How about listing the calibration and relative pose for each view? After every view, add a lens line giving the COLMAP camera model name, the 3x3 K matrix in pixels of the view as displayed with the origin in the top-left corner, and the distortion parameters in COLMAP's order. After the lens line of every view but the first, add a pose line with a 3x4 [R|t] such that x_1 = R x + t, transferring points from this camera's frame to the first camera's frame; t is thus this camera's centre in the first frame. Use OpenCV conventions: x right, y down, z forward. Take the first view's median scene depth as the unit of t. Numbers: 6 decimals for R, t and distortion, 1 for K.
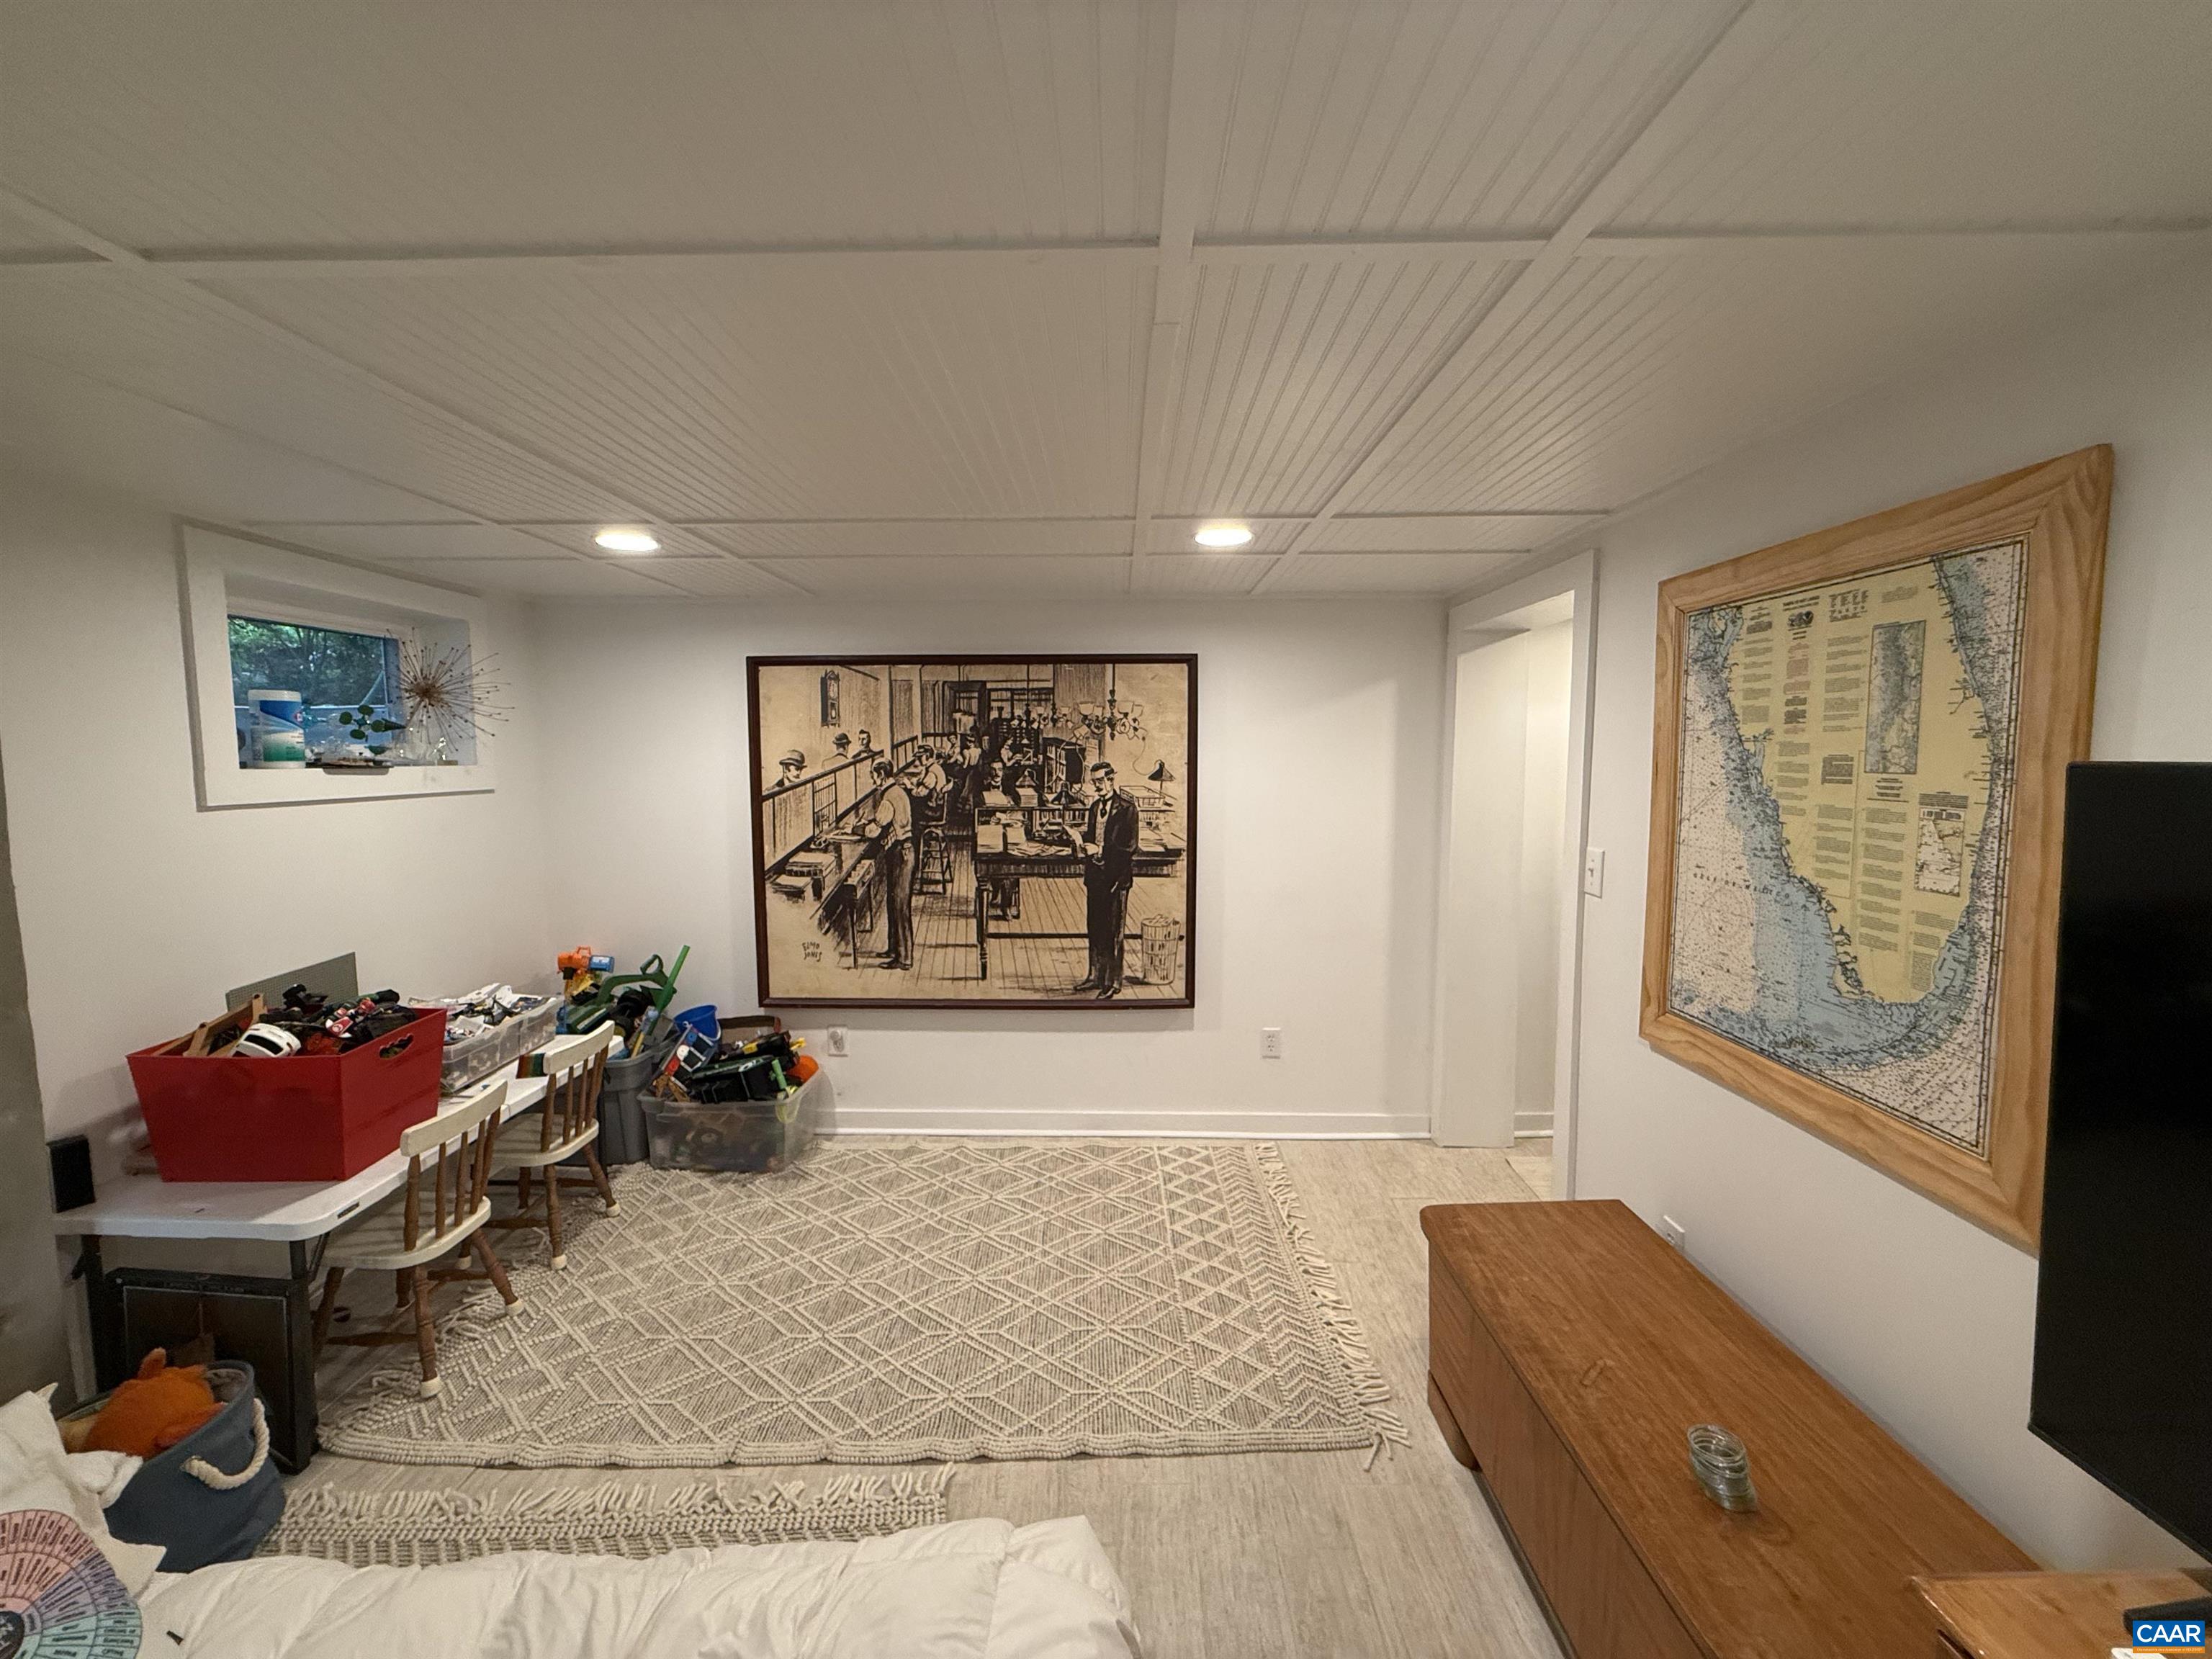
lens RADIAL K [[884.3, 0, 1097.5], [0, 884.3, 827.1], [0, 0, 1]] dist [-0.001406, 0.000451]
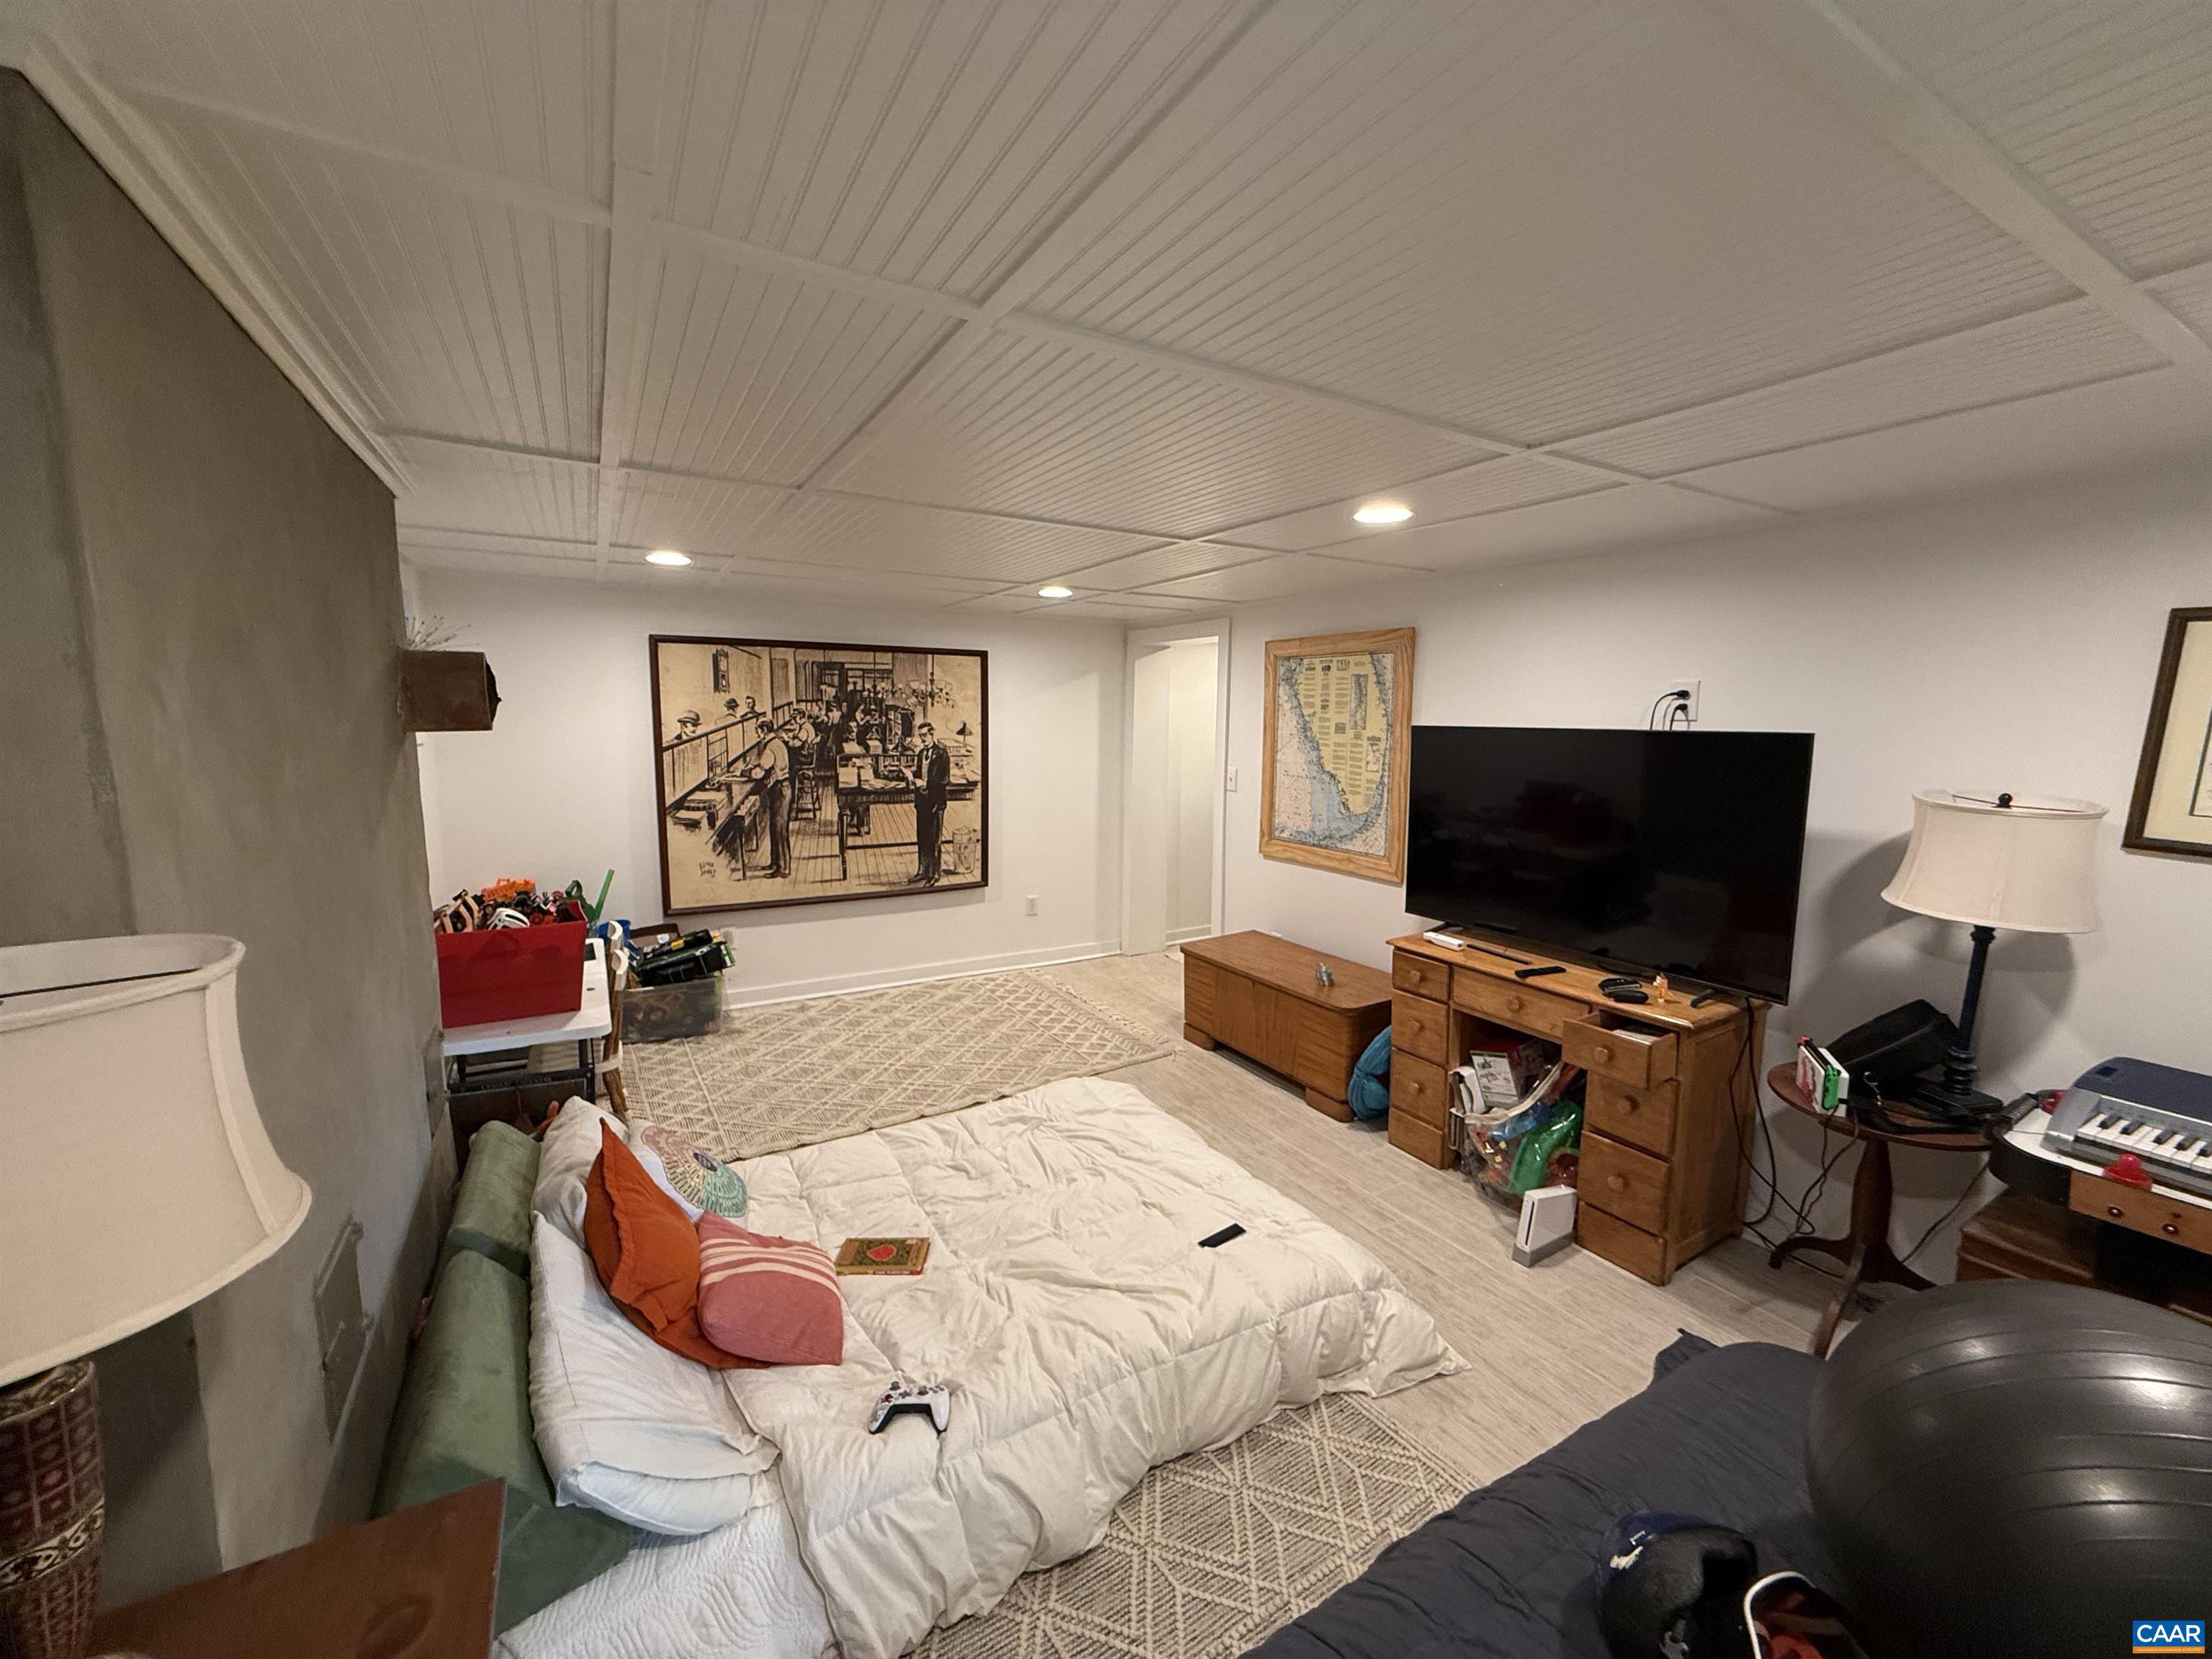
lens RADIAL K [[884.3, 0, 1098.5], [0, 884.3, 825.5], [0, 0, 1]] dist [-0.001406, 0.000451]
pose [[0.857892, -0.052033, 0.511188, -0.523453], [0.030068, 0.998238, 0.051149, 0.031058], [-0.512949, -0.028510, 0.857946, -0.409556]]
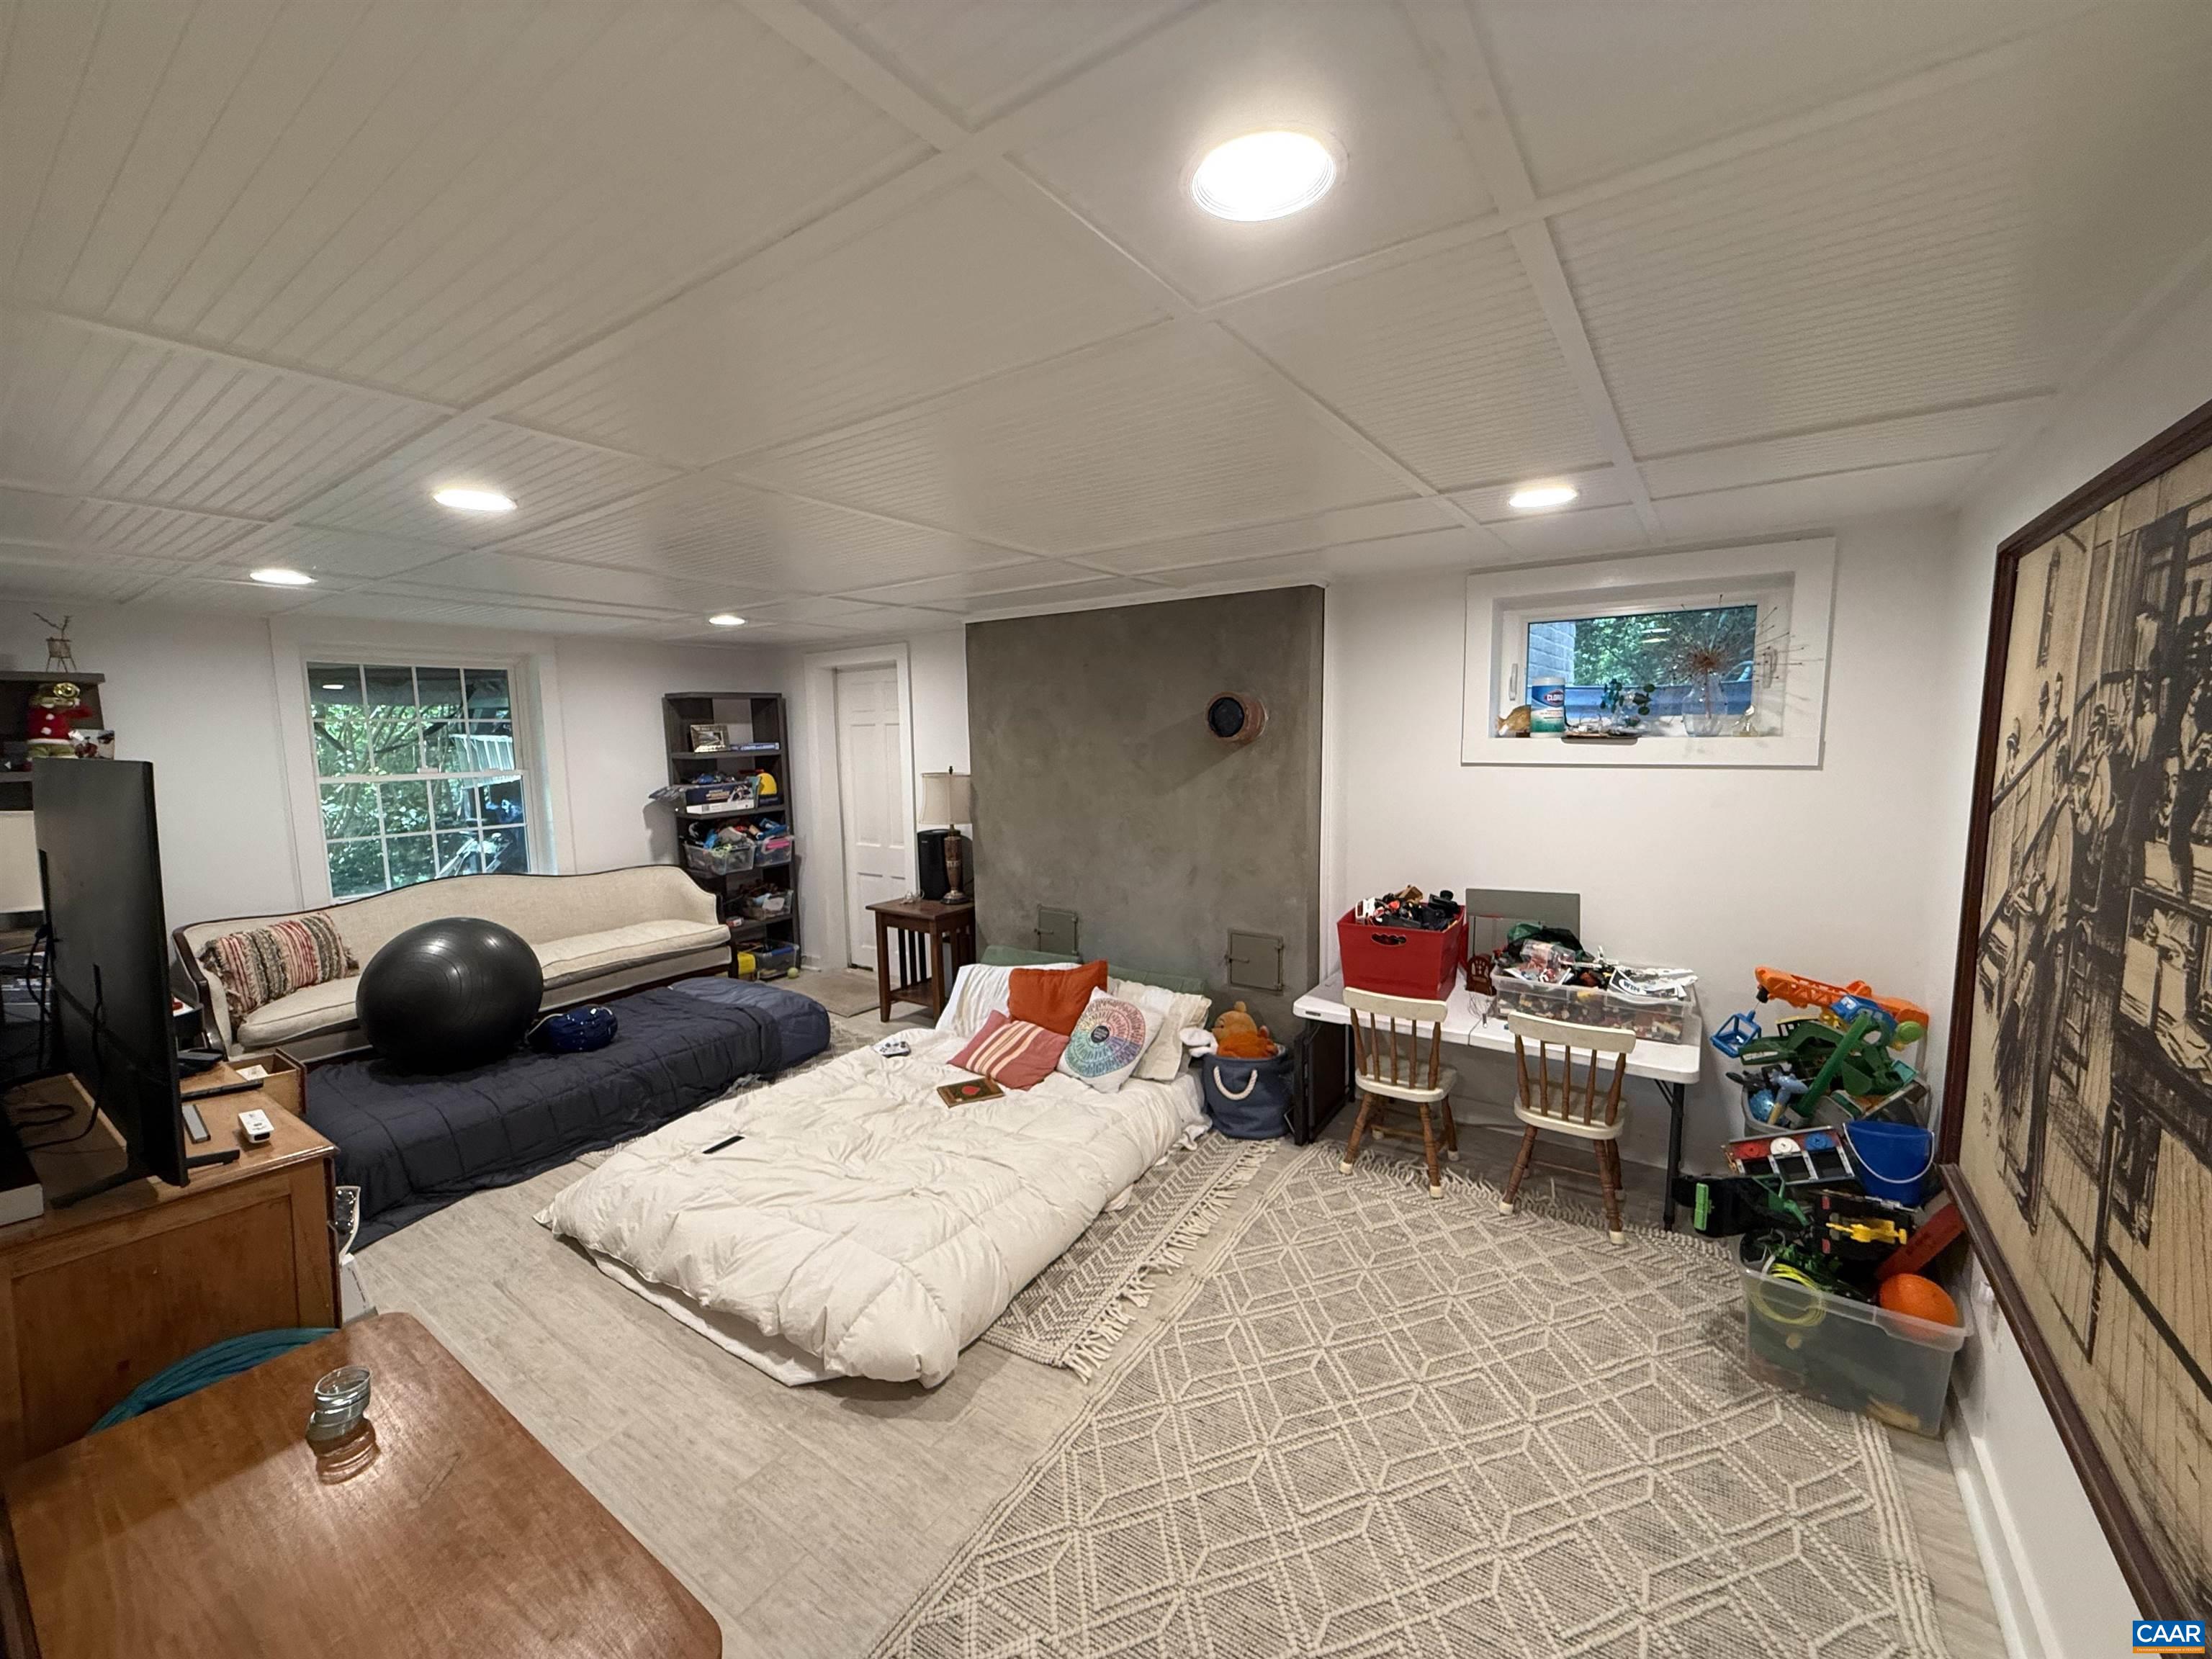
lens RADIAL K [[884.3, 0, 1107.9], [0, 884.3, 822.8], [0, 0, 1]] dist [-0.001406, 0.000451]
pose [[-0.554844, 0.097134, -0.826264, 0.391833], [-0.056509, 0.986467, 0.153914, -0.080490], [0.830033, 0.132090, -0.541847, 0.894056]]
